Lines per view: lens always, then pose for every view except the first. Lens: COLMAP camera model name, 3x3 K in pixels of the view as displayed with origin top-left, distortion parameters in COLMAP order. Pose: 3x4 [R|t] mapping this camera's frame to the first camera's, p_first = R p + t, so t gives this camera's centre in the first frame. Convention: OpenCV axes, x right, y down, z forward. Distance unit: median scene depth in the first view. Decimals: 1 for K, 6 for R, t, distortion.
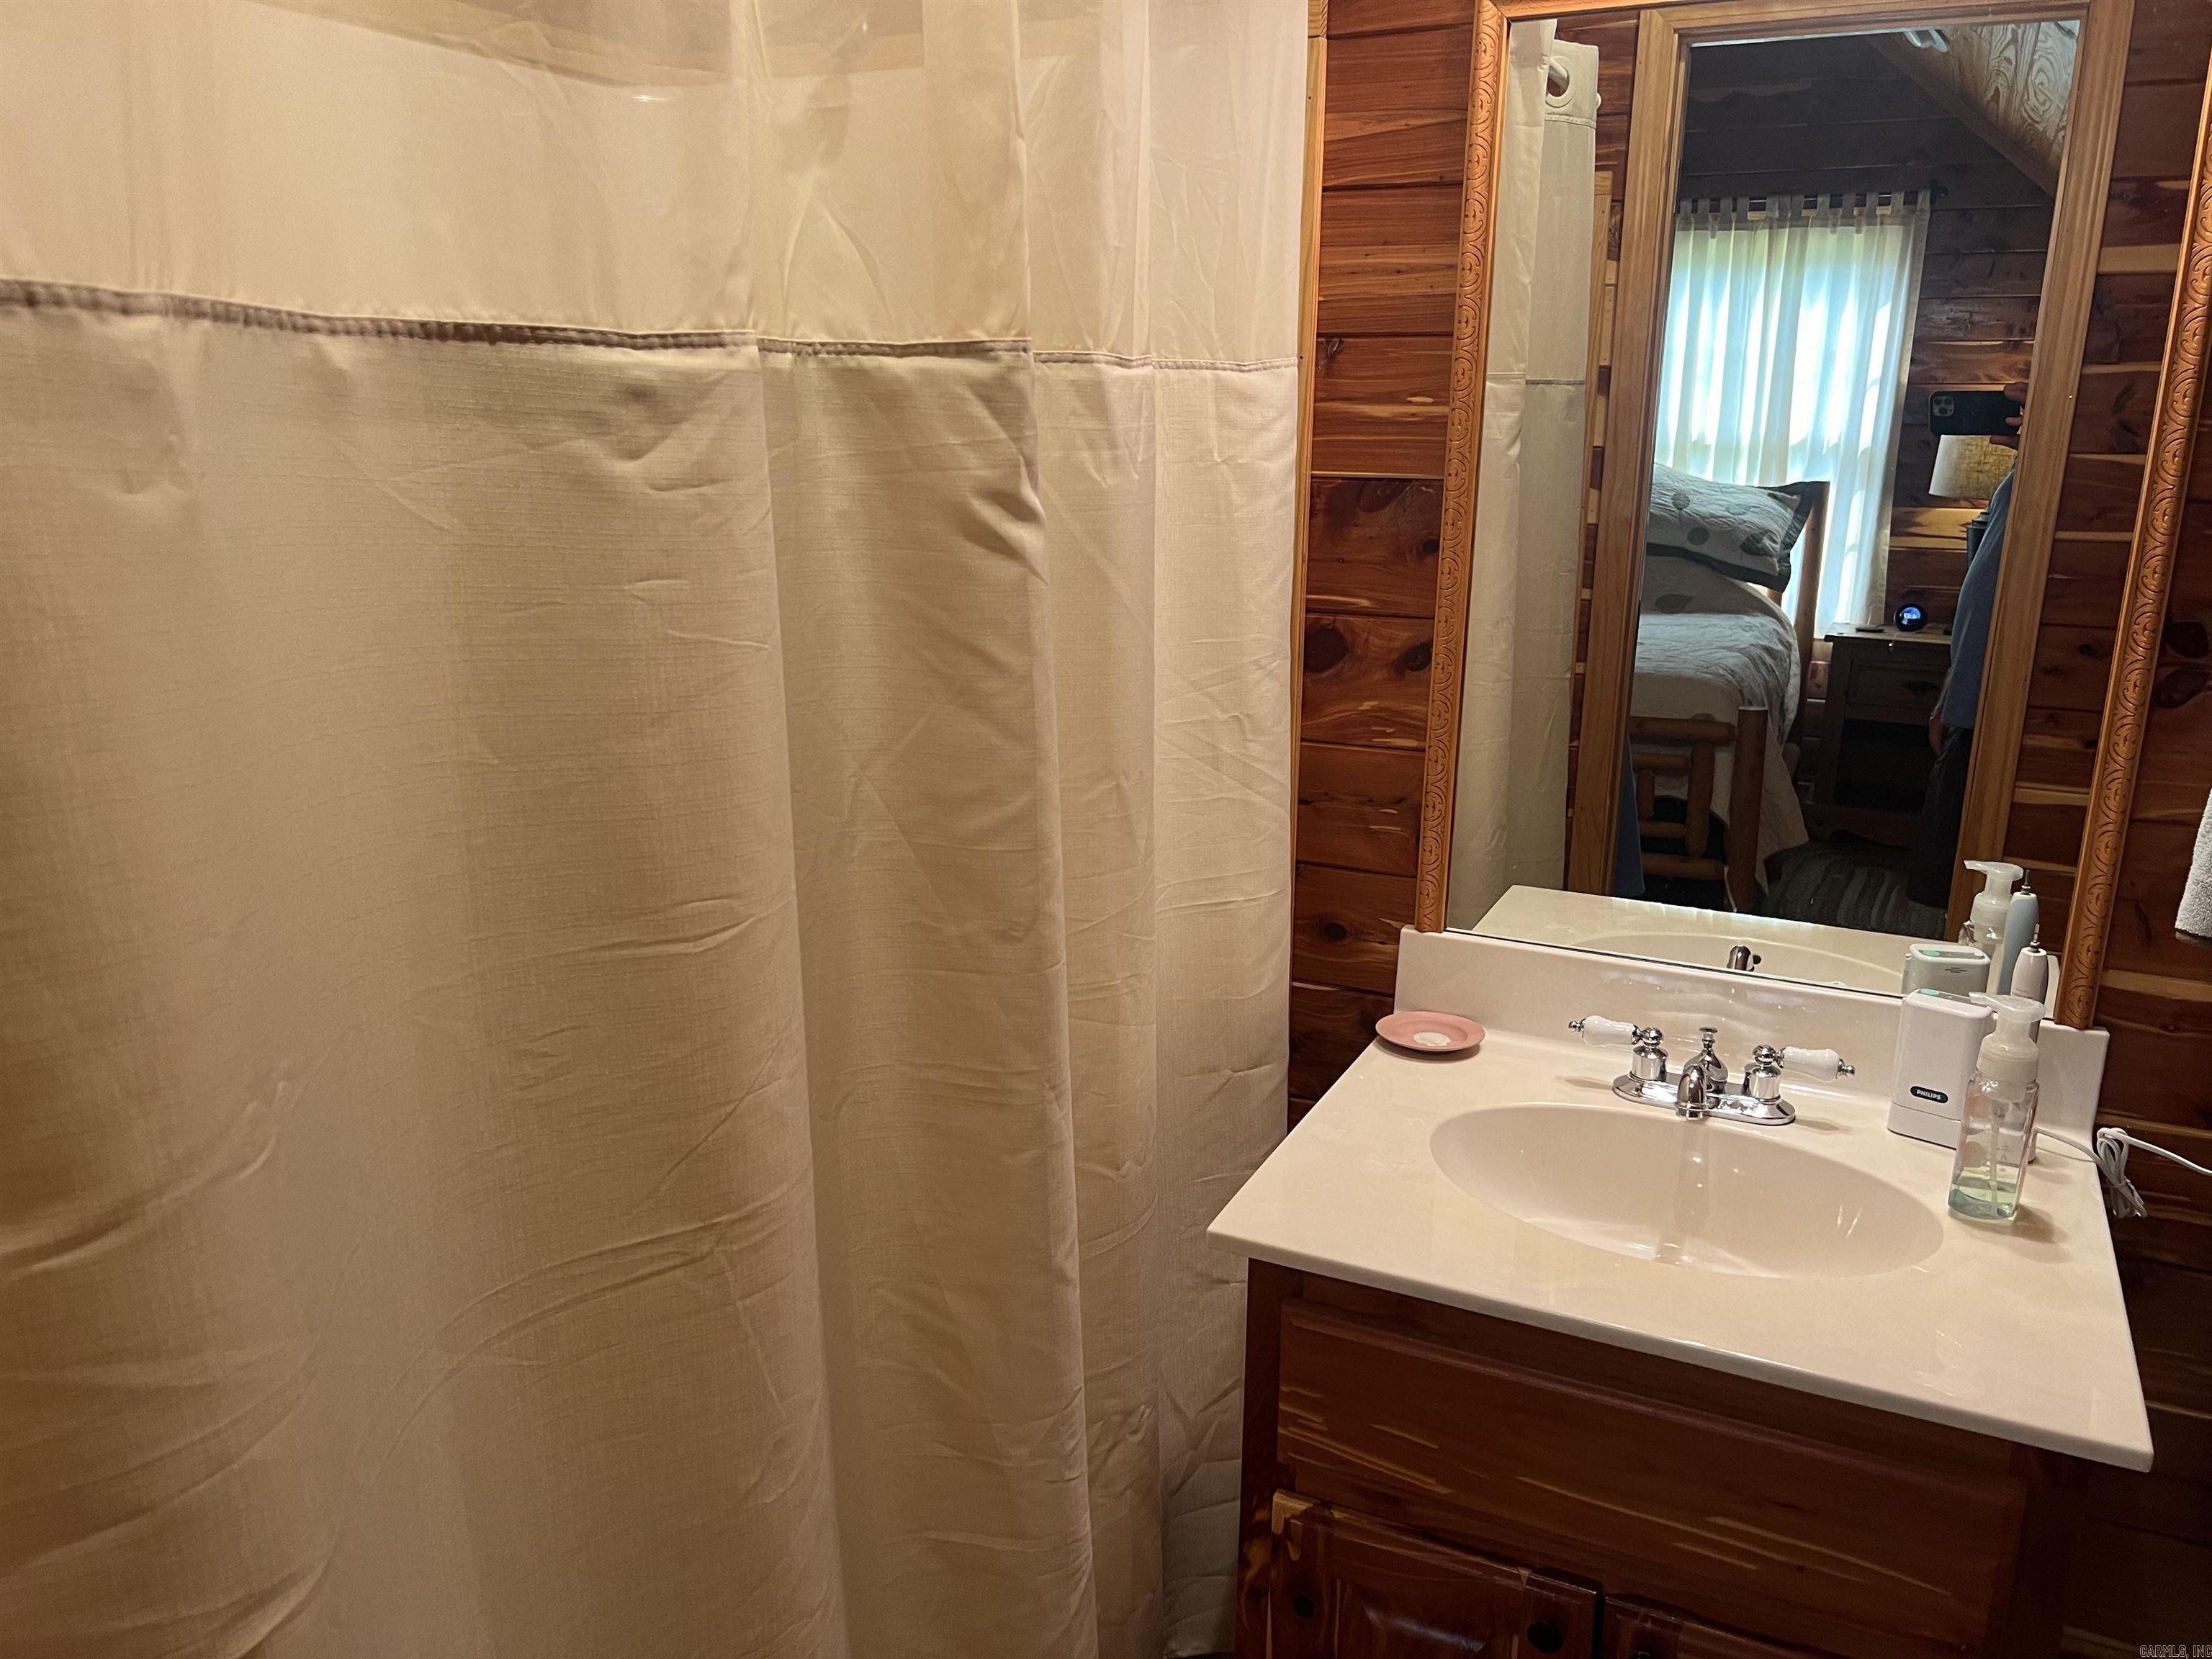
lens RADIAL K [[1676.0, 0, 1106.0], [0, 1676.0, 829.5], [0, 0, 1]] dist [0.064529, -0.079114]
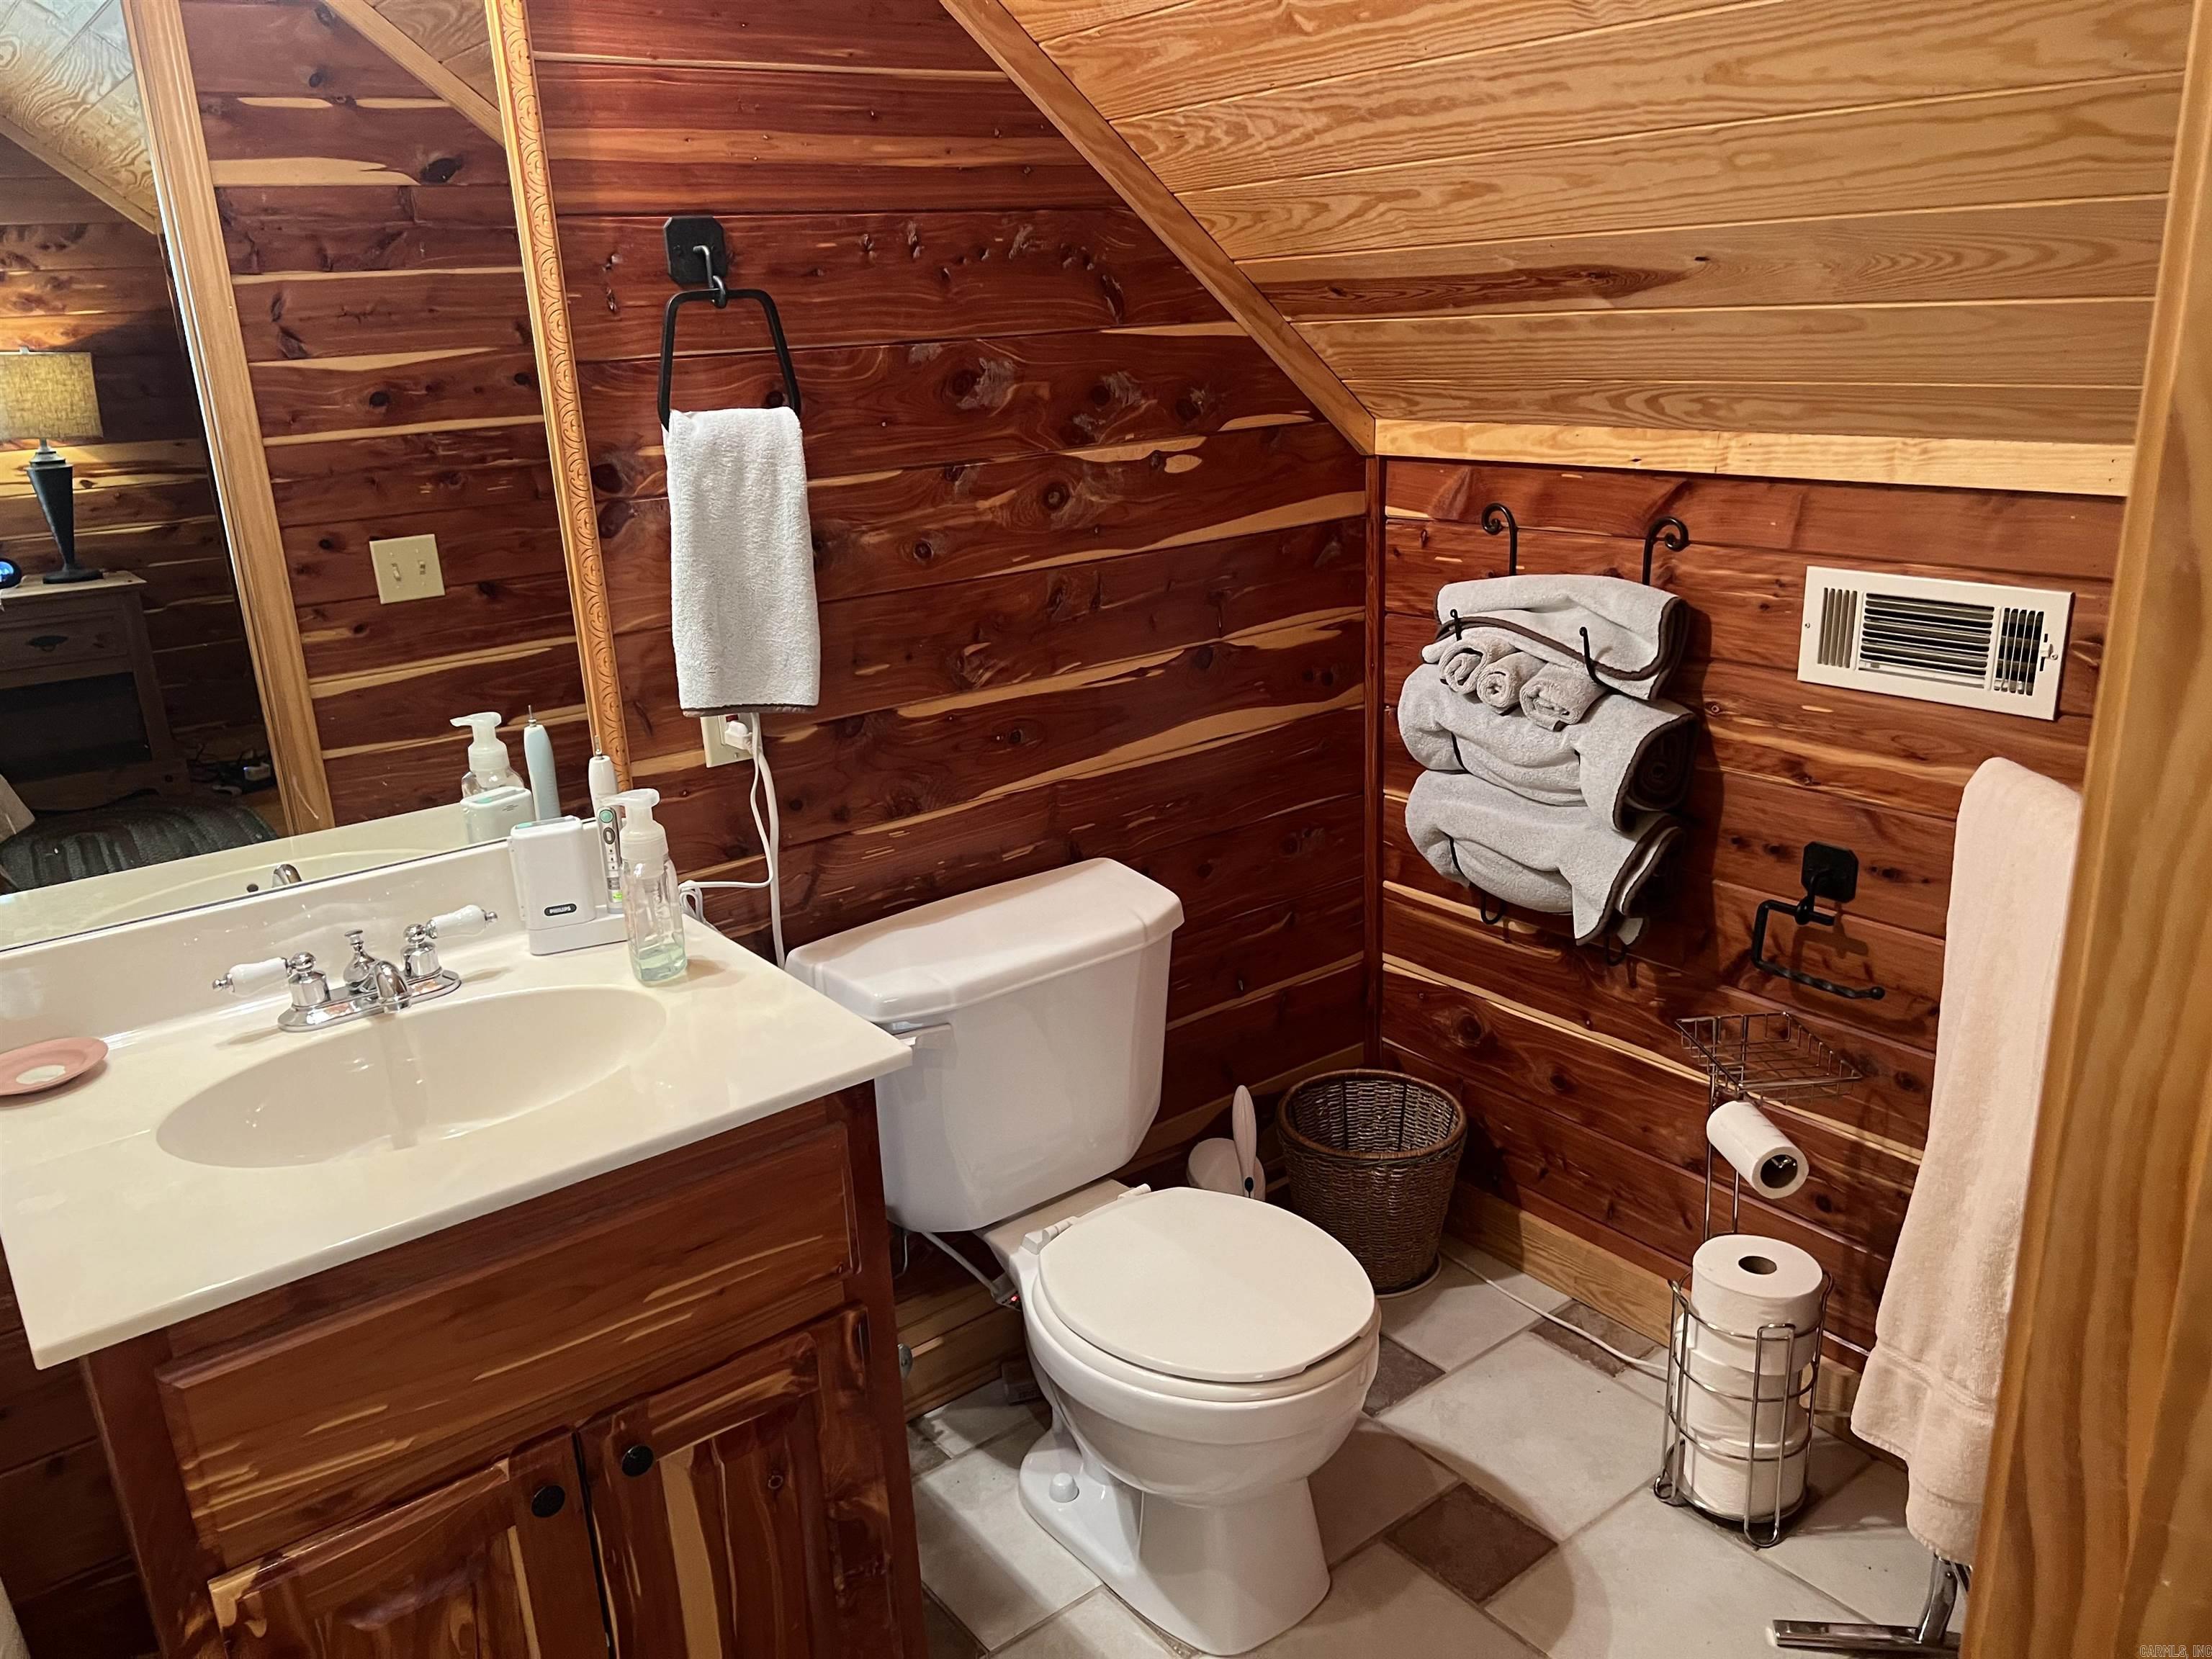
lens RADIAL K [[1676.0, 0, 1106.0], [0, 1676.0, 829.5], [0, 0, 1]] dist [0.064529, -0.079114]
pose [[0.462006, -0.299448, 0.834794, -0.258819], [0.273564, 0.943493, 0.187039, -0.003866], [-0.843631, 0.141957, 0.517818, 0.106665]]
